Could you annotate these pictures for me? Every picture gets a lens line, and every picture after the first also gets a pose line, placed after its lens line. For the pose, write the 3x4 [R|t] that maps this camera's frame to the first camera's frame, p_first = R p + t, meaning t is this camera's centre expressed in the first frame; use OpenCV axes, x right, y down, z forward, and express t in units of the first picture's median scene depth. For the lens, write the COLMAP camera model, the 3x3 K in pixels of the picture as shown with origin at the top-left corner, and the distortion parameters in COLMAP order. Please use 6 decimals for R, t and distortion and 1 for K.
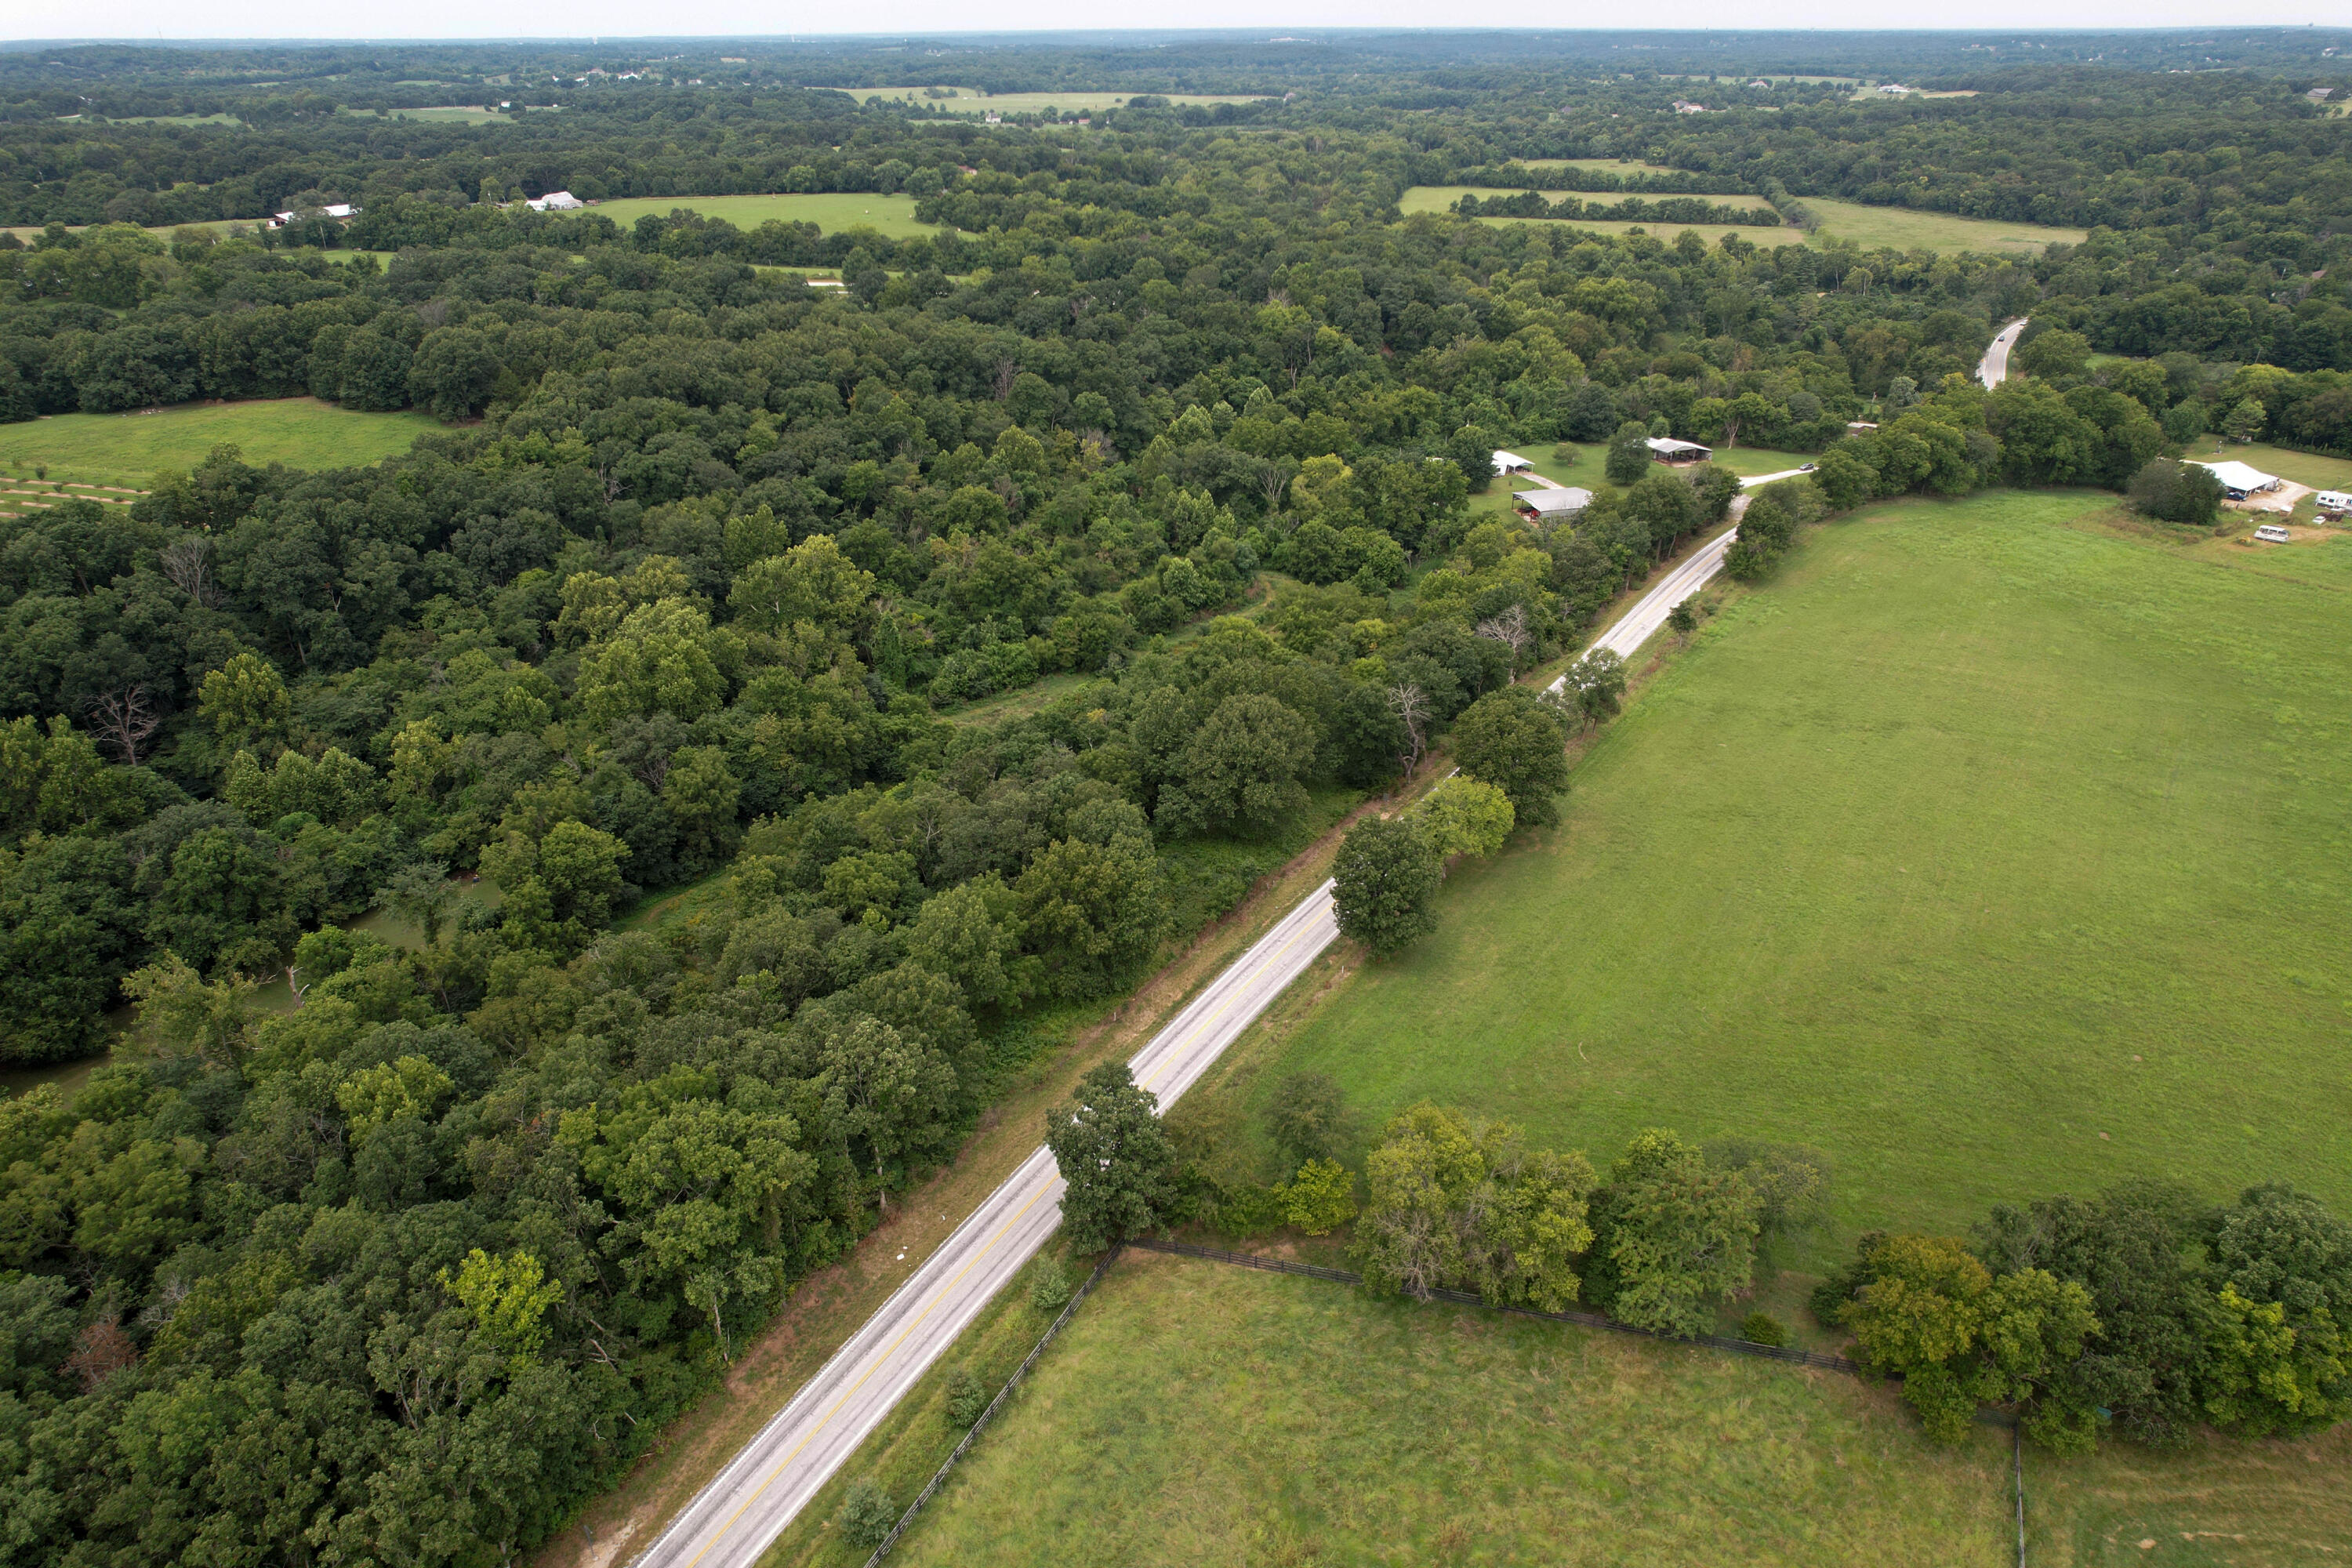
lens RADIAL K [[1492.6, 0, 1190.5], [0, 1492.6, 790.5], [0, 0, 1]] dist [-0.080043, 0.071349]
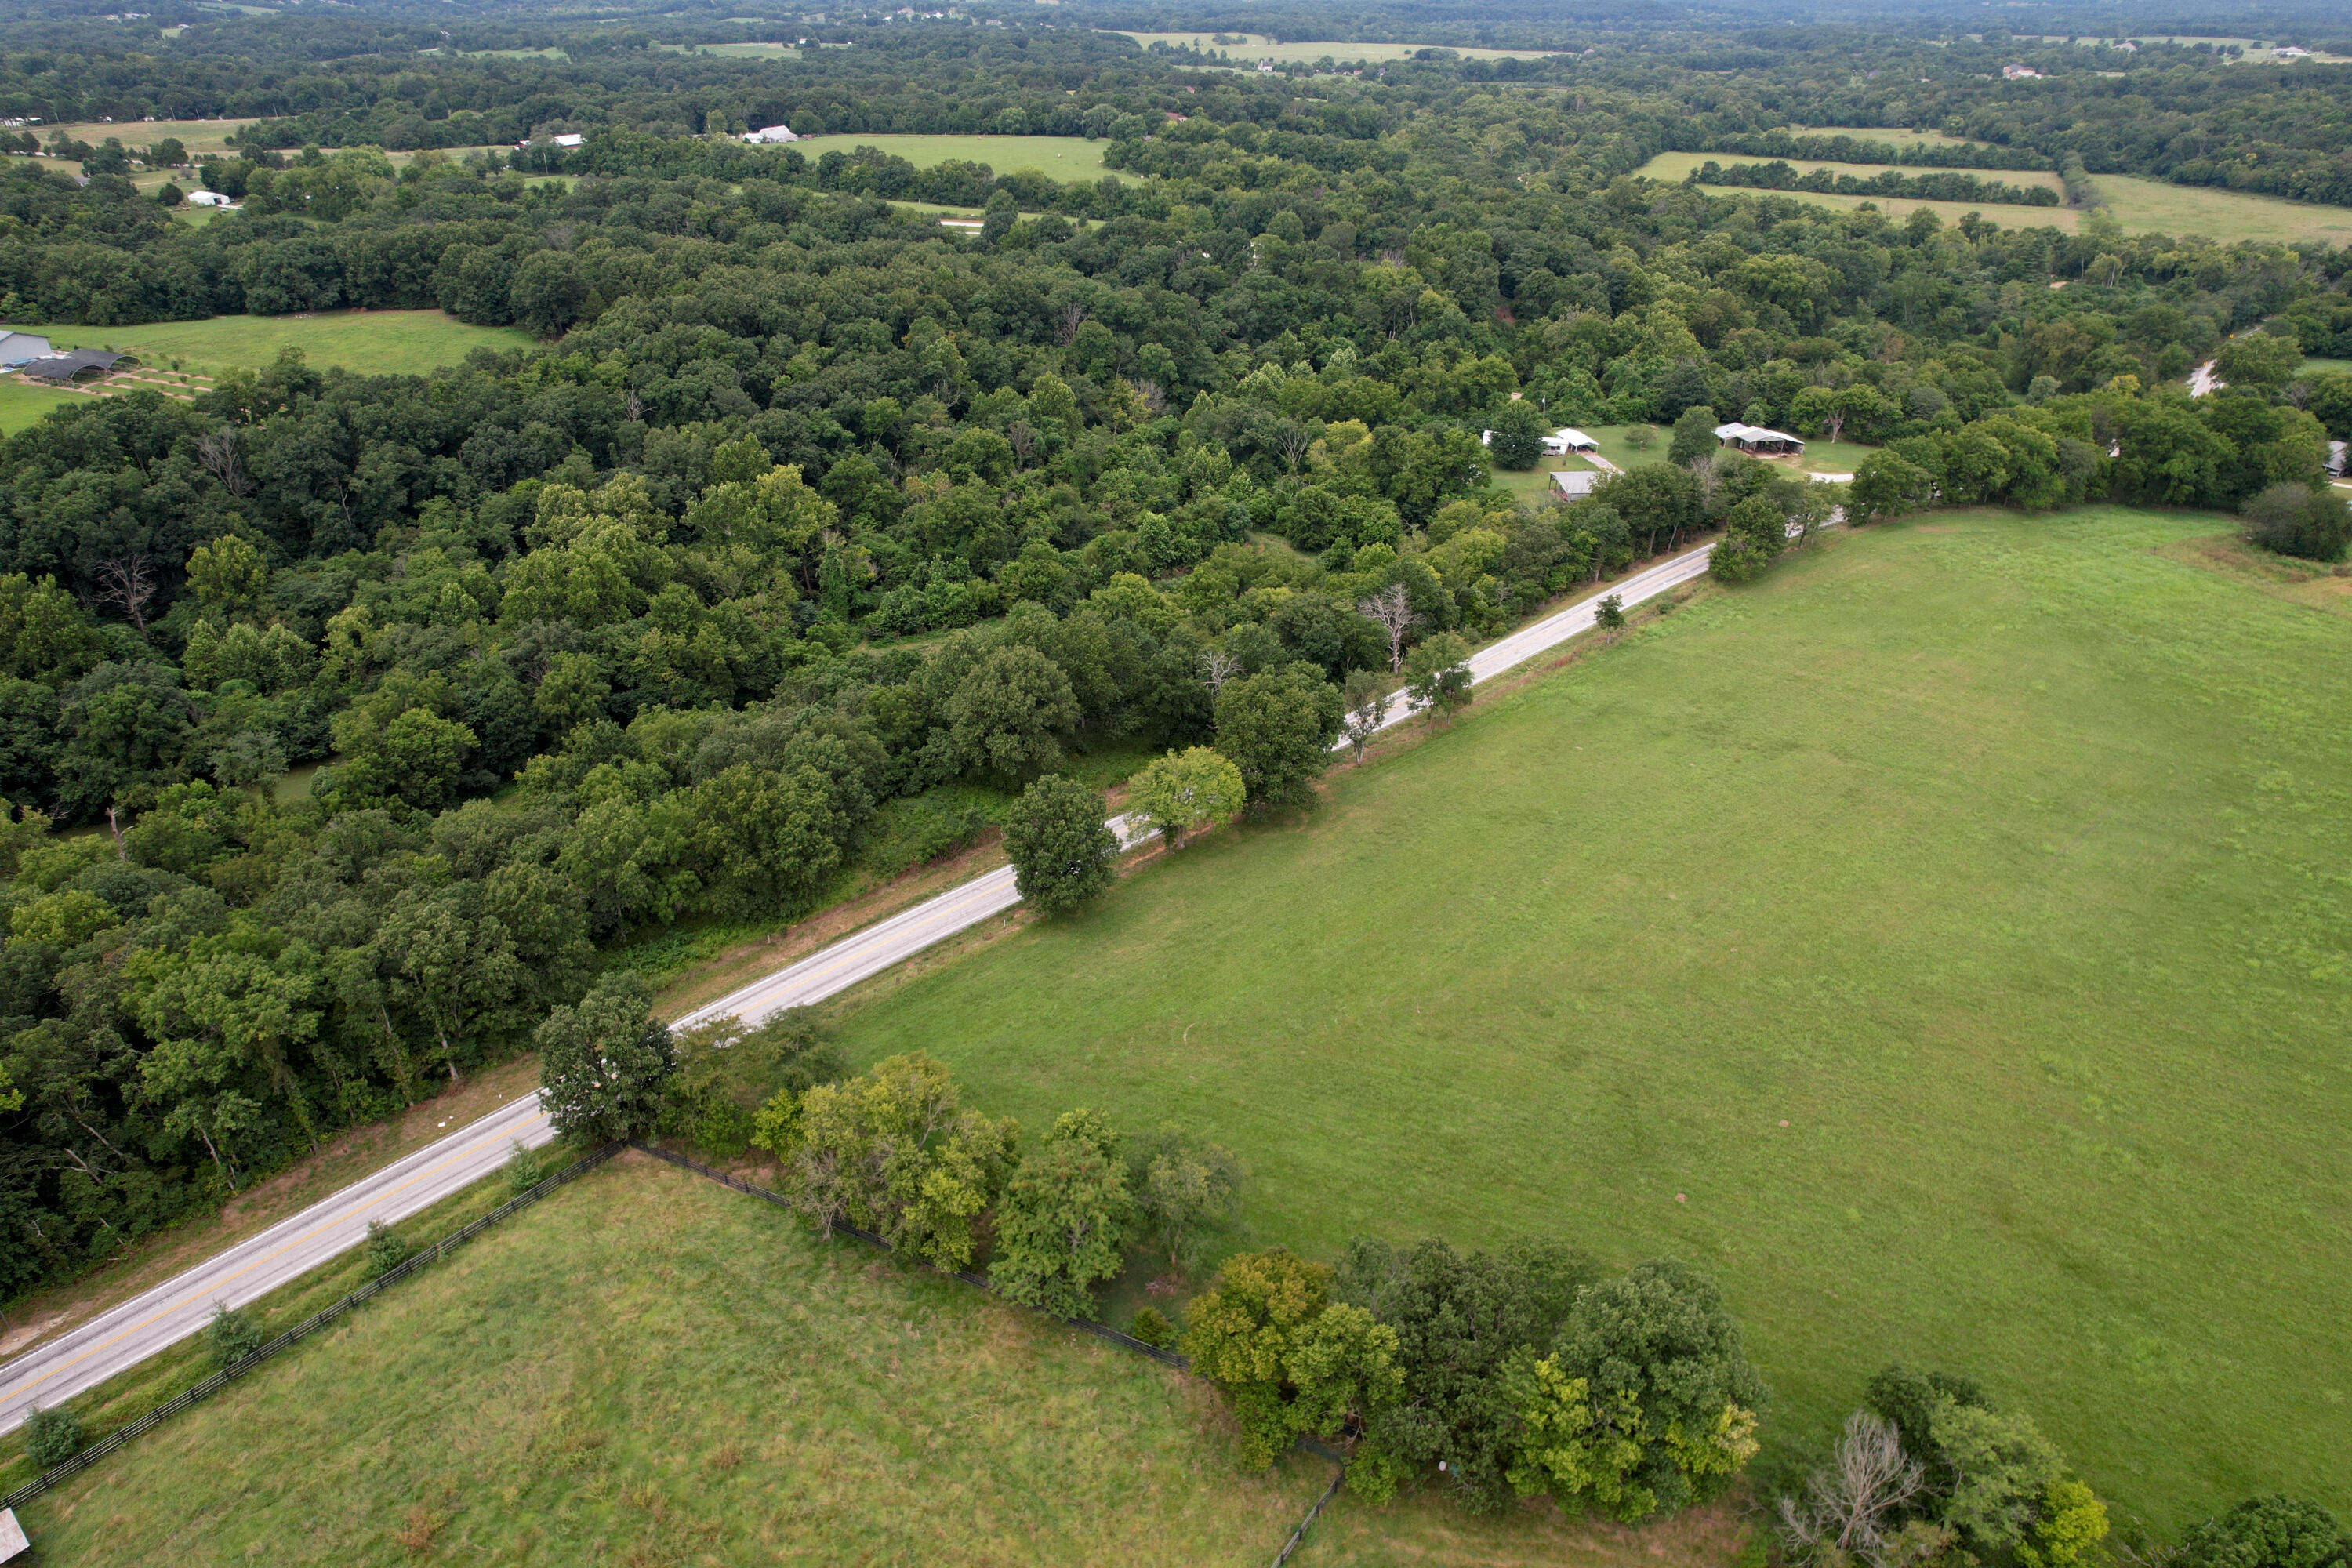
lens RADIAL K [[1504.7, 0, 1189.3], [0, 1504.7, 786.5], [0, 0, 1]] dist [-0.088022, 0.081238]
pose [[0.979602, 0.104466, -0.171660, 0.136450], [-0.100402, 0.994425, 0.032216, -0.005813], [0.174068, -0.014324, 0.984629, 0.008977]]
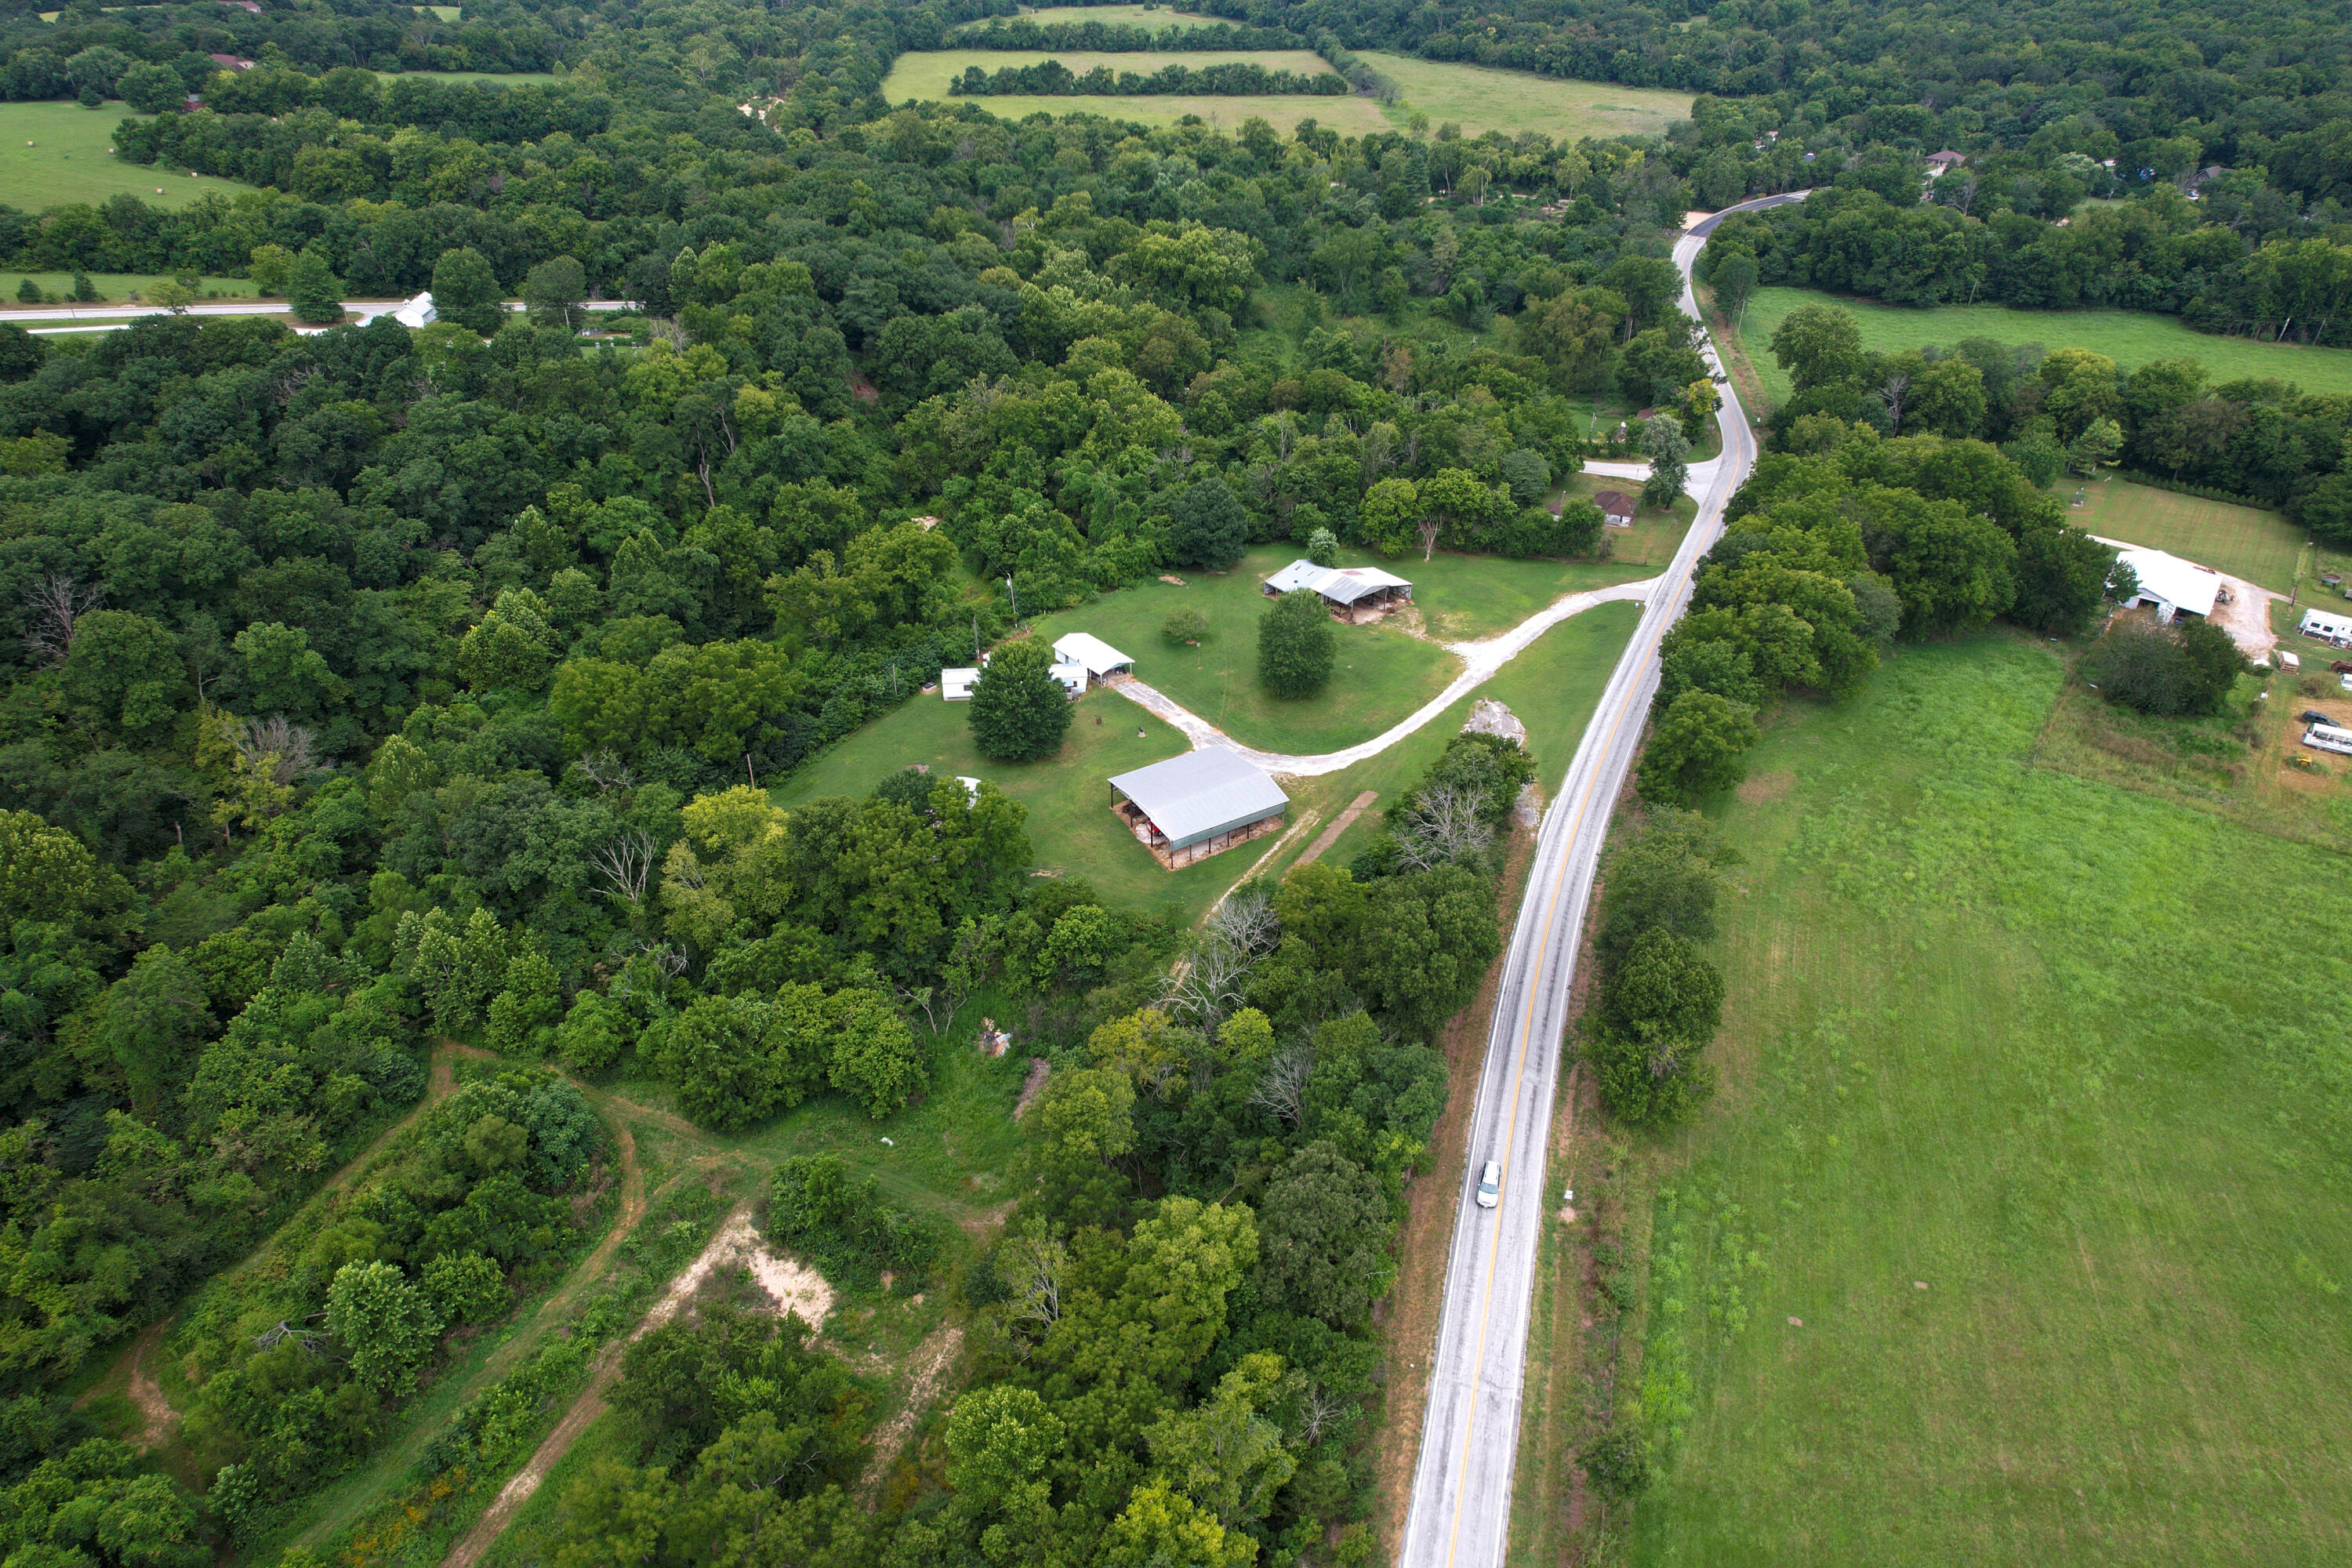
lens RADIAL K [[1492.6, 0, 1190.5], [0, 1492.6, 790.5], [0, 0, 1]] dist [-0.080043, 0.071349]
pose [[0.955246, -0.150551, 0.254638, 0.084456], [0.125351, 0.985708, 0.112544, -0.196867], [-0.267942, -0.075588, 0.960465, 0.372160]]
